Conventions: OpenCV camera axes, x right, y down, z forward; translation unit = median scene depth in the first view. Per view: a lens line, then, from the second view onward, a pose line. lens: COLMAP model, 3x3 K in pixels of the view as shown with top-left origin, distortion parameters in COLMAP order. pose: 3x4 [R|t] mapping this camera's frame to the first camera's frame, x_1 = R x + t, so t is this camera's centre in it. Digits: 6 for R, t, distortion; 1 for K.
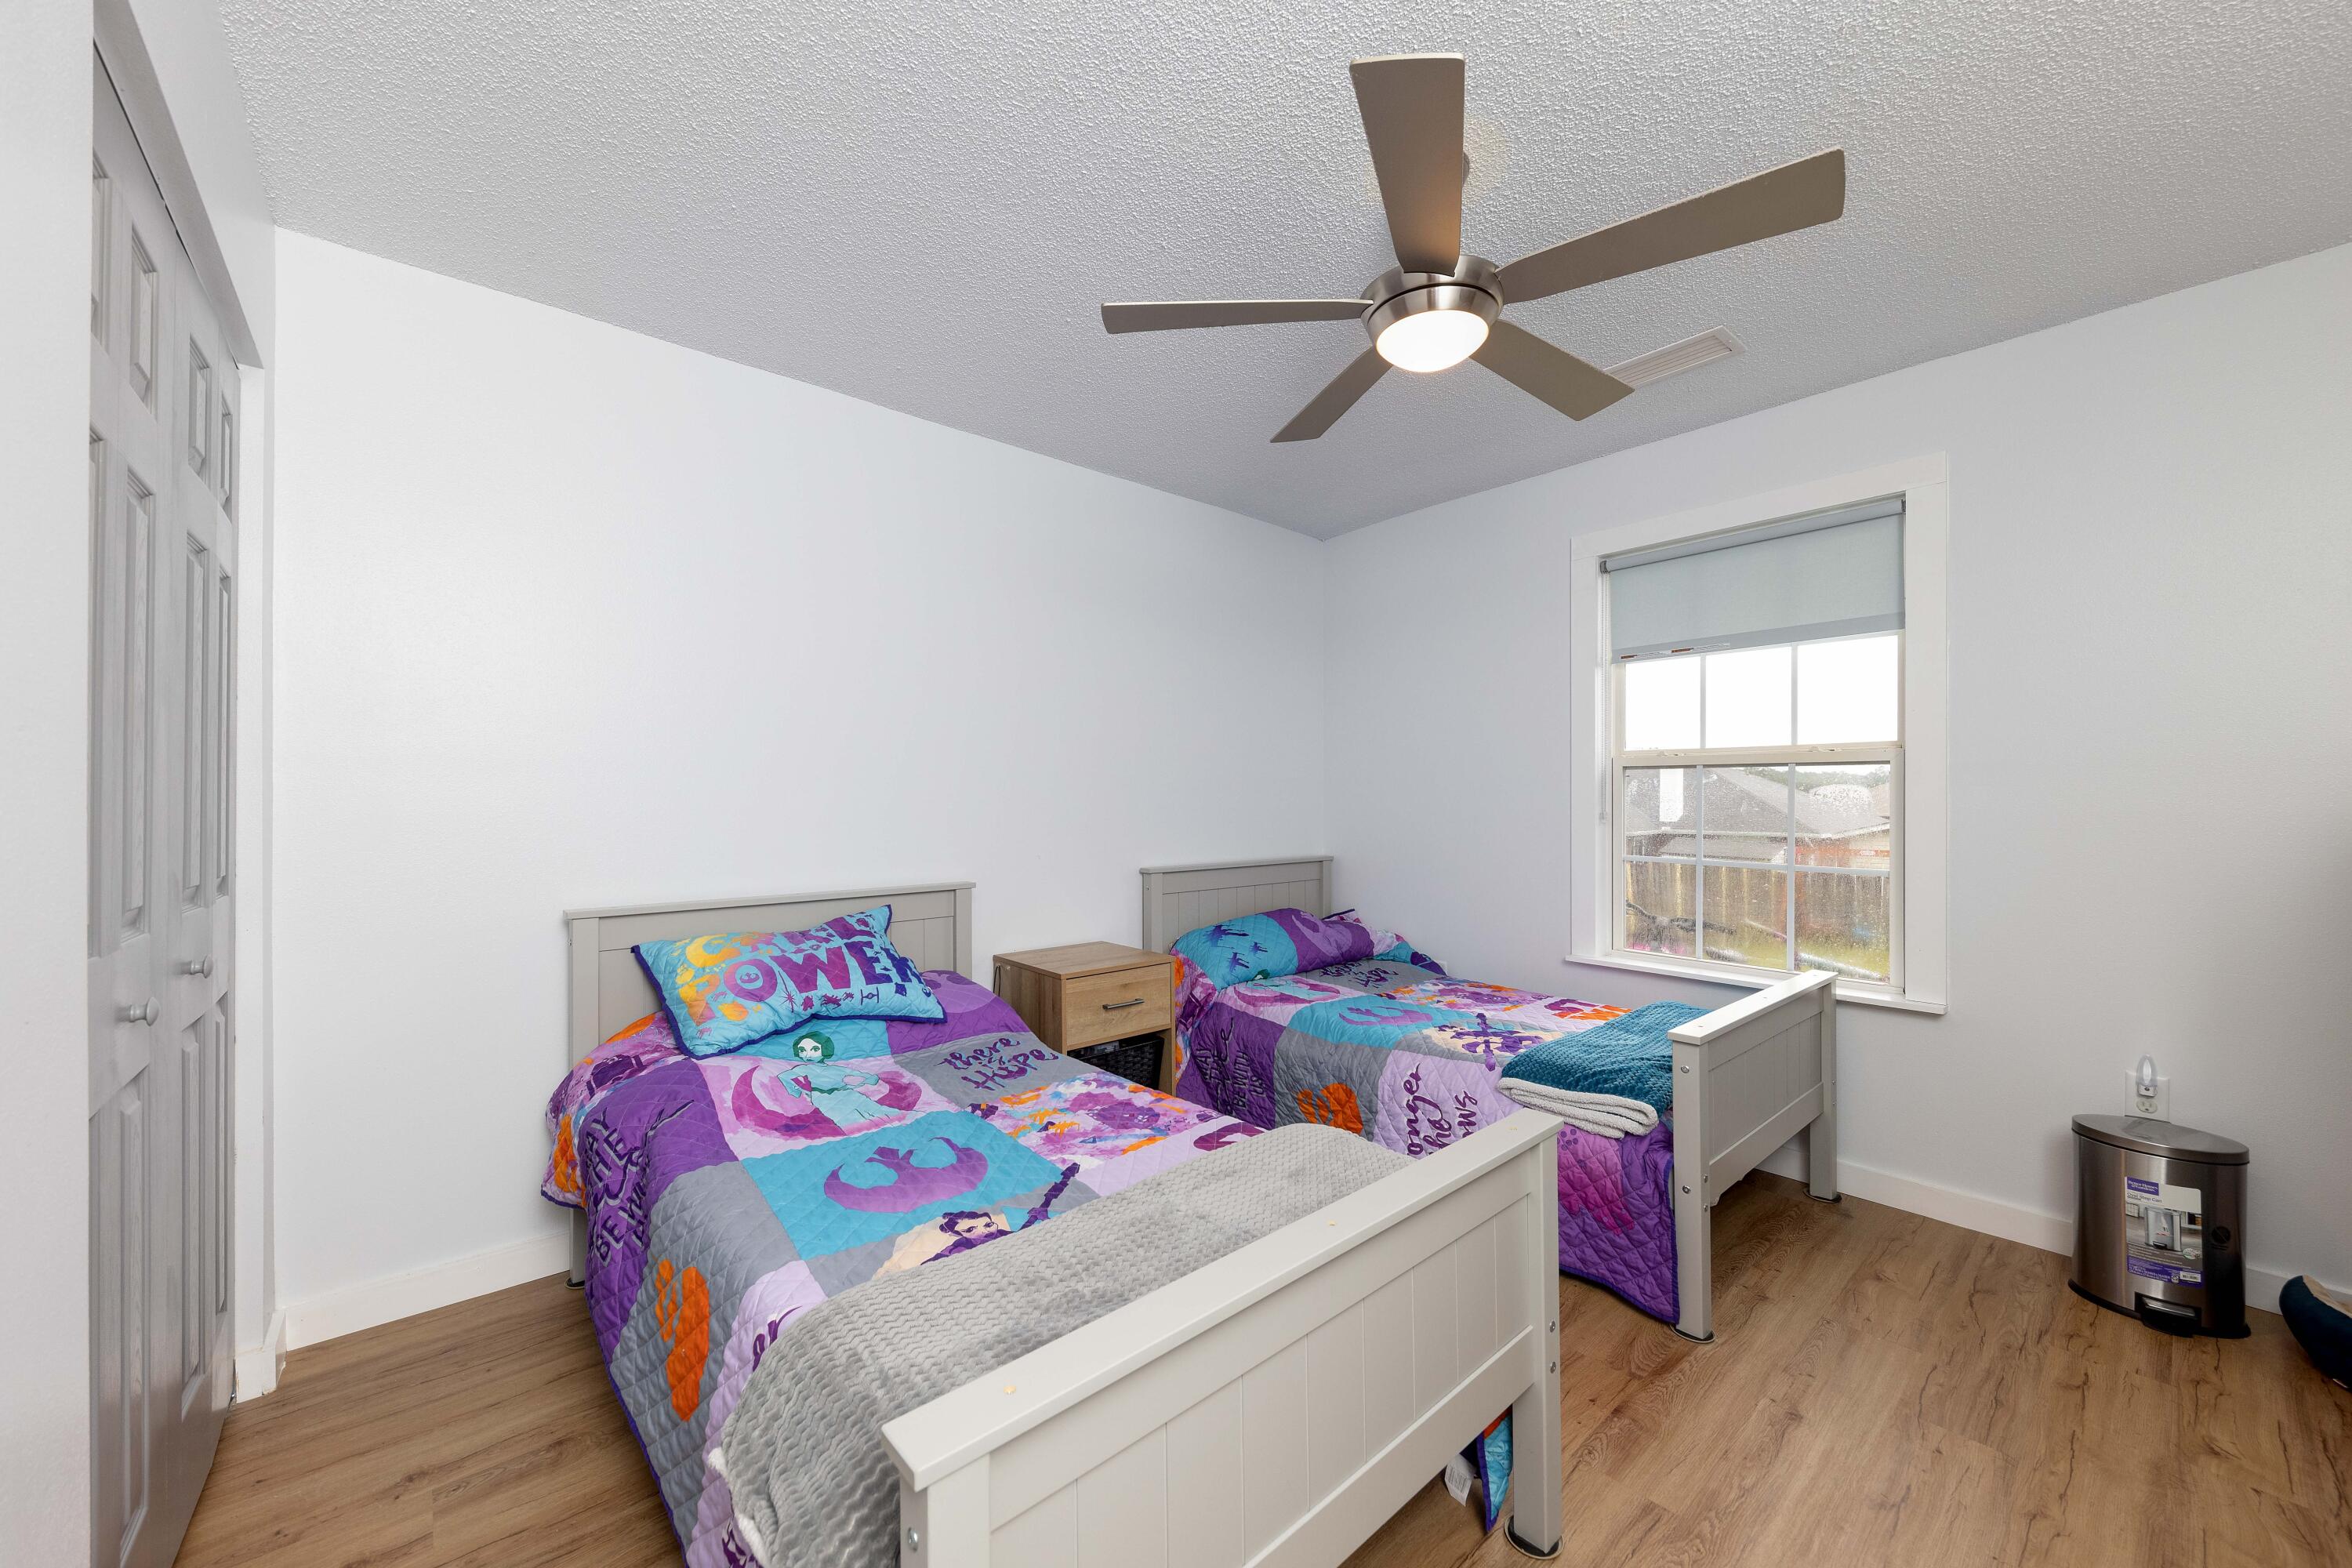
lens RADIAL K [[877.4, 0, 1180.4], [0, 877.4, 787.8], [0, 0, 1]] dist [0.003494, 0.000091]
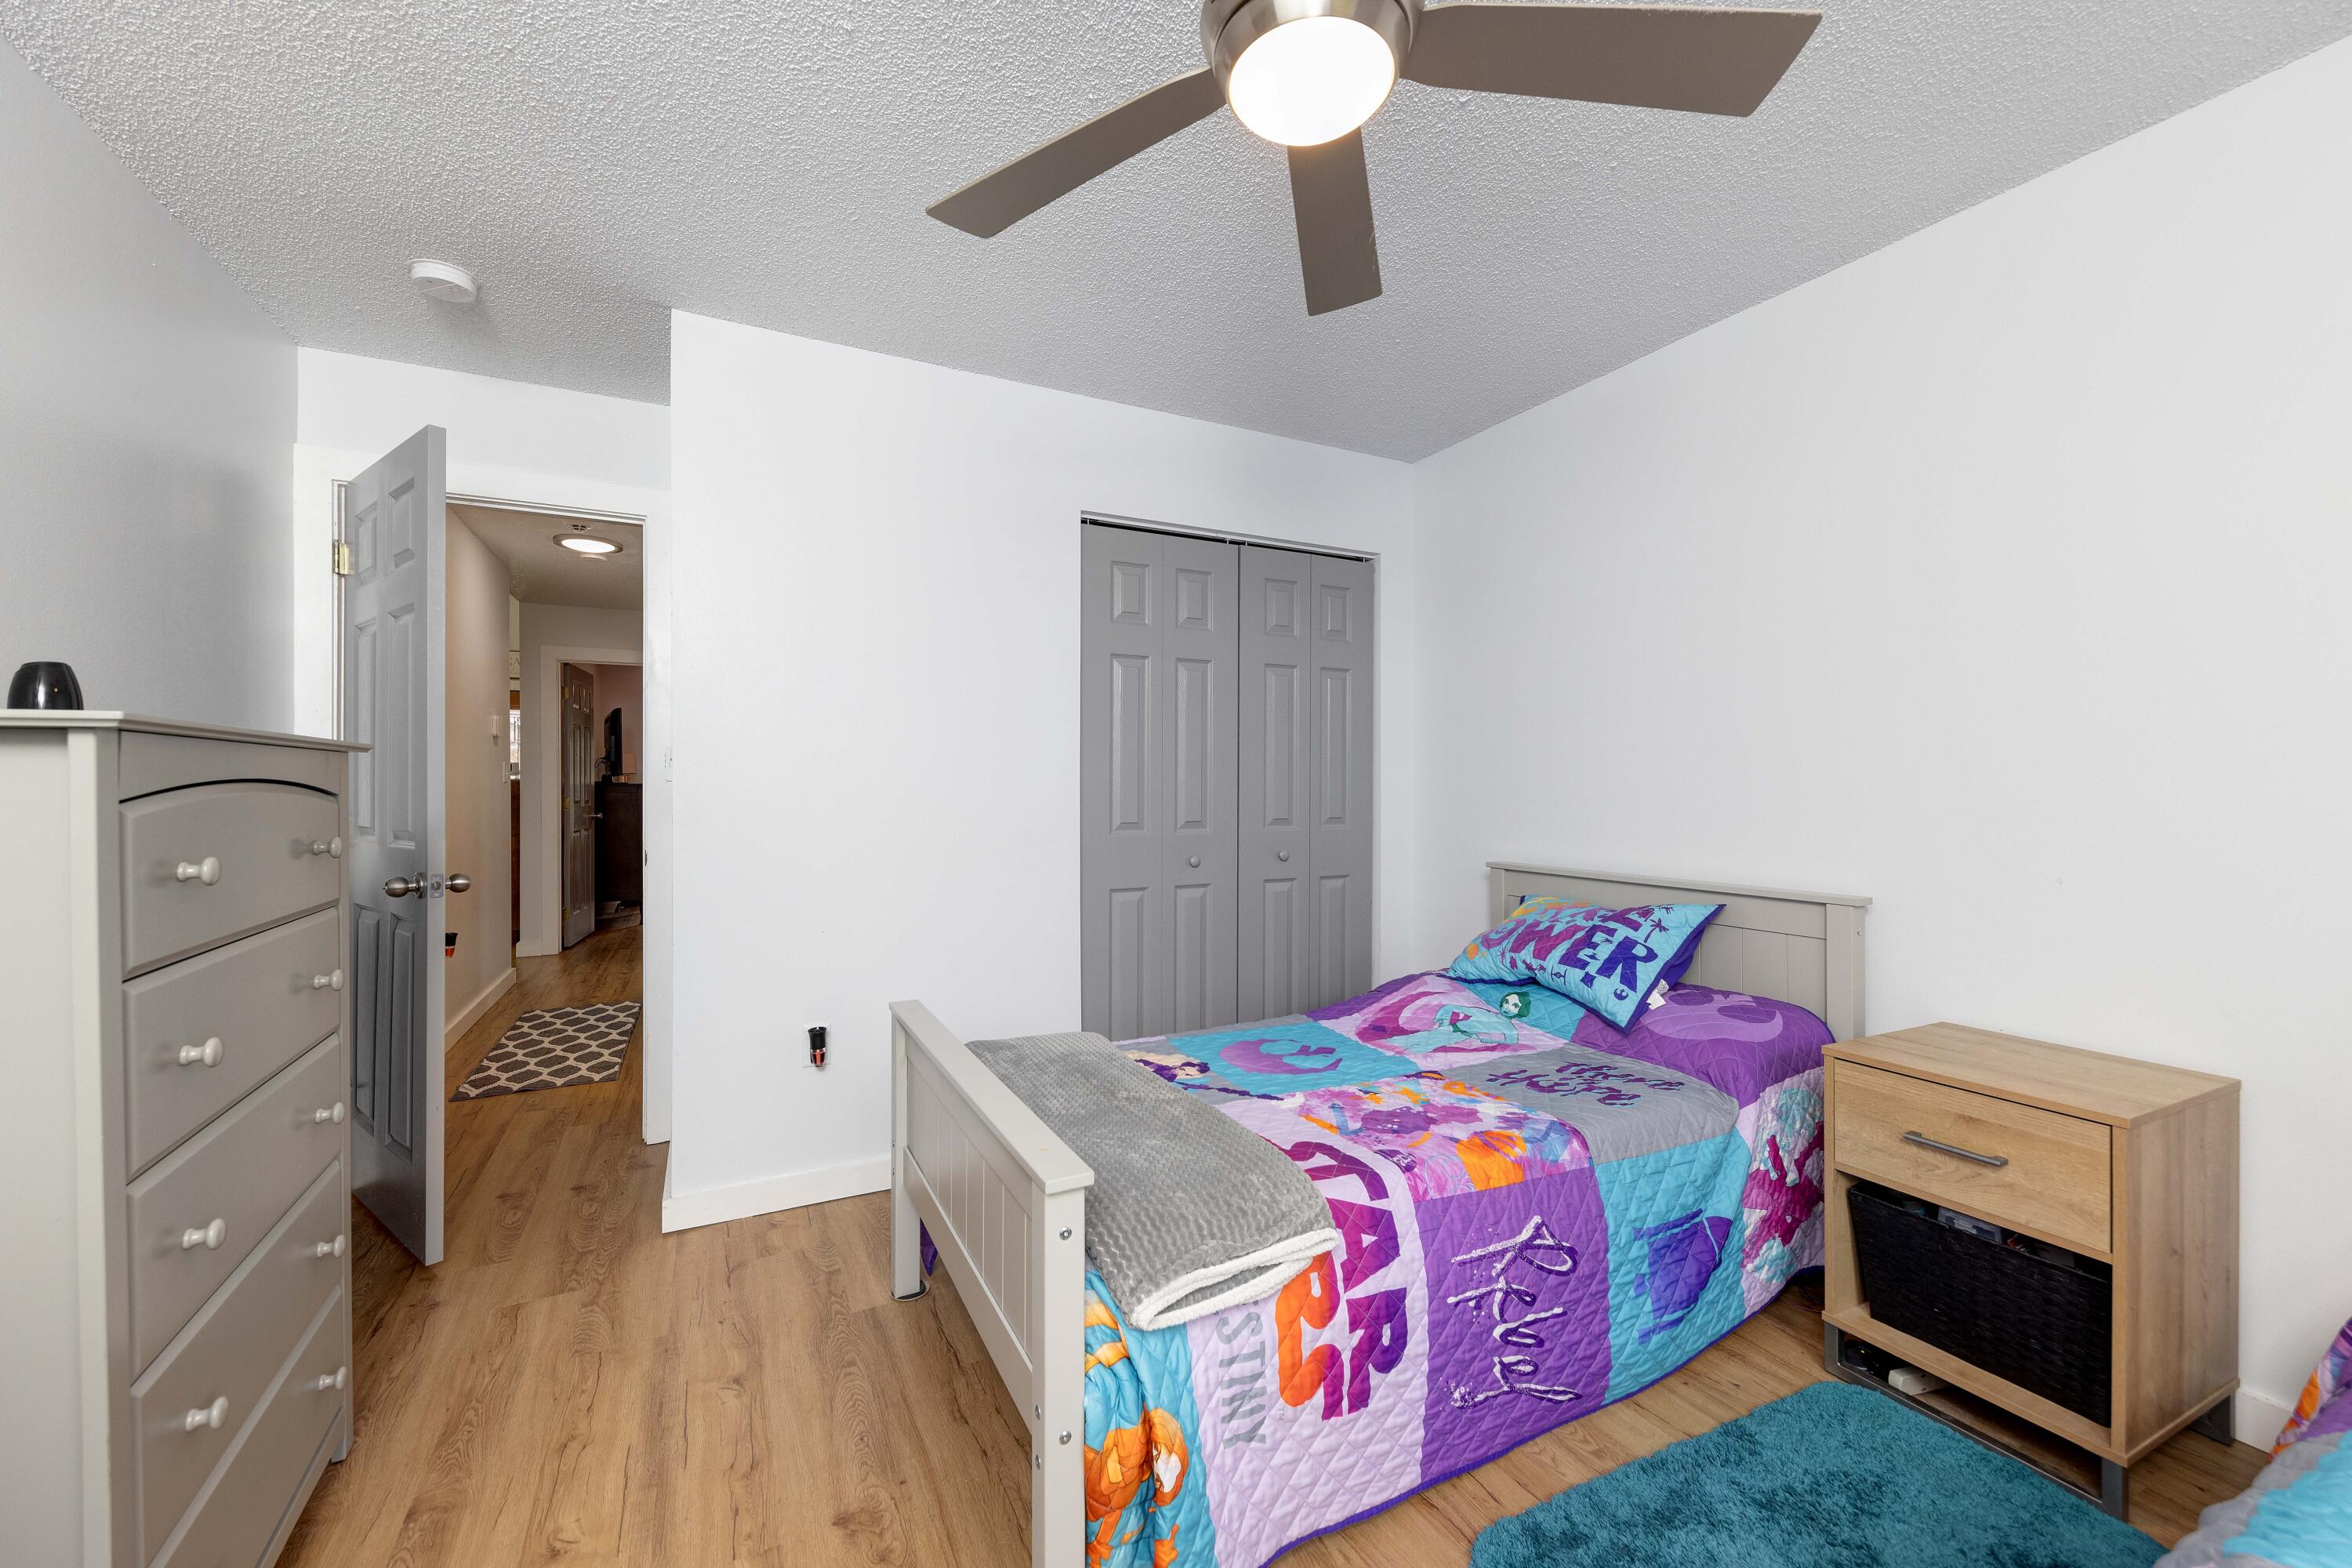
lens RADIAL K [[927.5, 0, 1169.8], [0, 927.5, 781.2], [0, 0, 1]] dist [0.000560, 0.000010]
pose [[-0.234740, 0.012463, -0.971978, 0.882282], [0.014901, 0.999846, 0.009222, -0.002608], [0.971944, -0.012319, -0.234890, 0.922944]]
